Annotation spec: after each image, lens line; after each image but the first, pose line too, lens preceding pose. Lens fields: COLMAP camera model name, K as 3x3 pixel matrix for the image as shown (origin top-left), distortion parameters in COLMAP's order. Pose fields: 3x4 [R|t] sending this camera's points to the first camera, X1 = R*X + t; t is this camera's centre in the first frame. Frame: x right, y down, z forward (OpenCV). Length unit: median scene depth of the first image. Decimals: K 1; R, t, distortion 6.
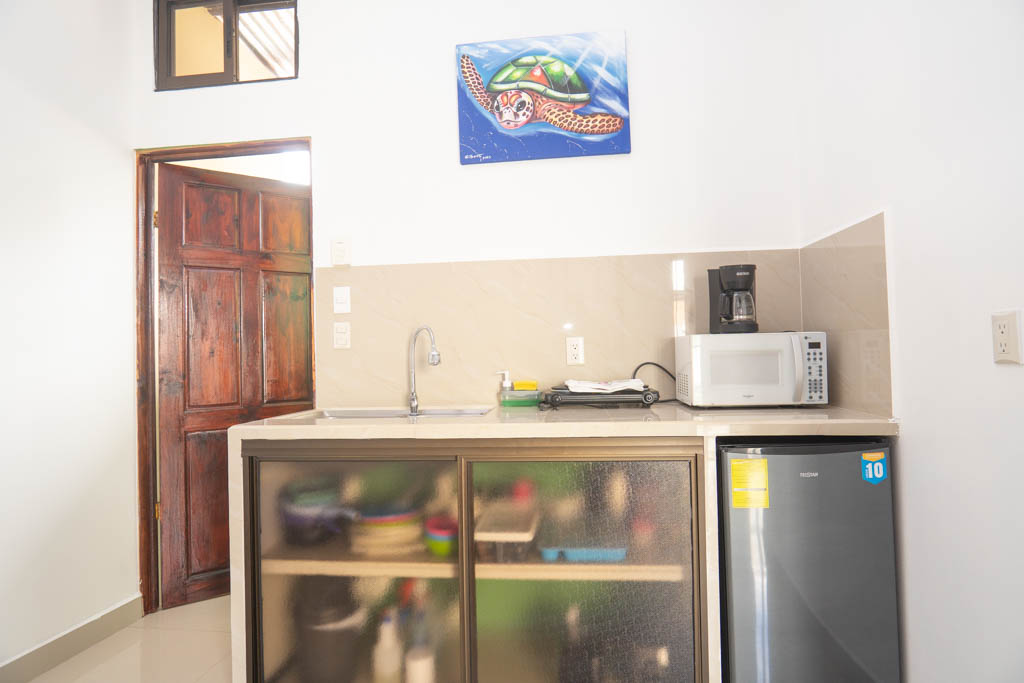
lens RADIAL K [[542.4, 0, 516.4], [0, 542.4, 341.4], [0, 0, 1]] dist [-0.037659, 0.011652]
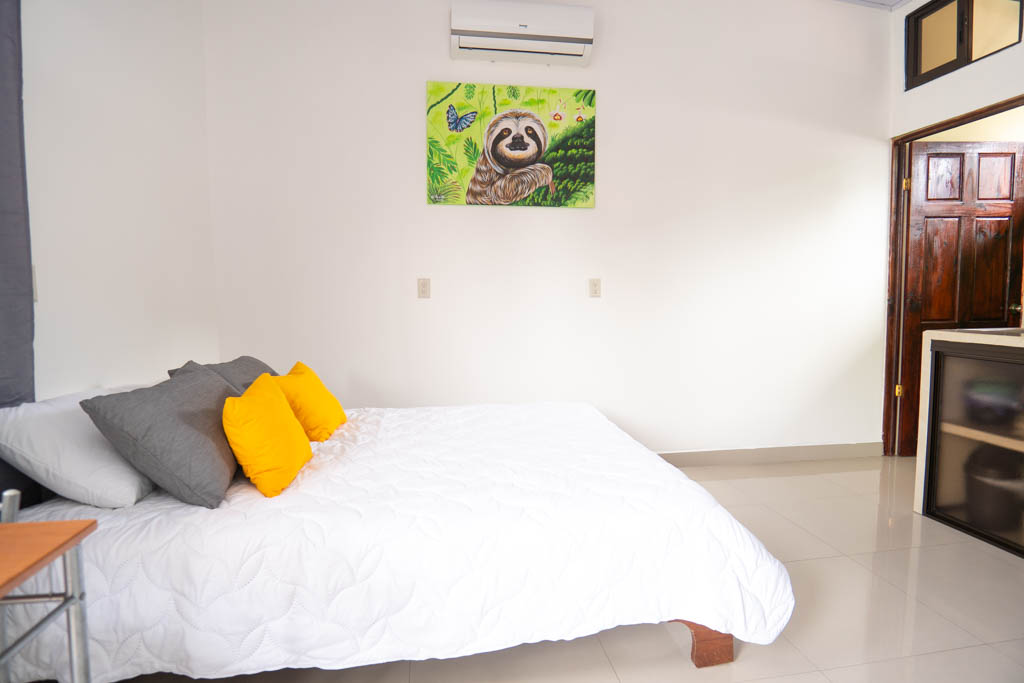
lens RADIAL K [[542.4, 0, 516.4], [0, 542.4, 341.4], [0, 0, 1]] dist [-0.037659, 0.011652]
pose [[0.256763, 0.100554, -0.961229, 0.459849], [0.040436, 0.992584, 0.114635, -0.024022], [0.965628, -0.068302, 0.250793, -0.373031]]
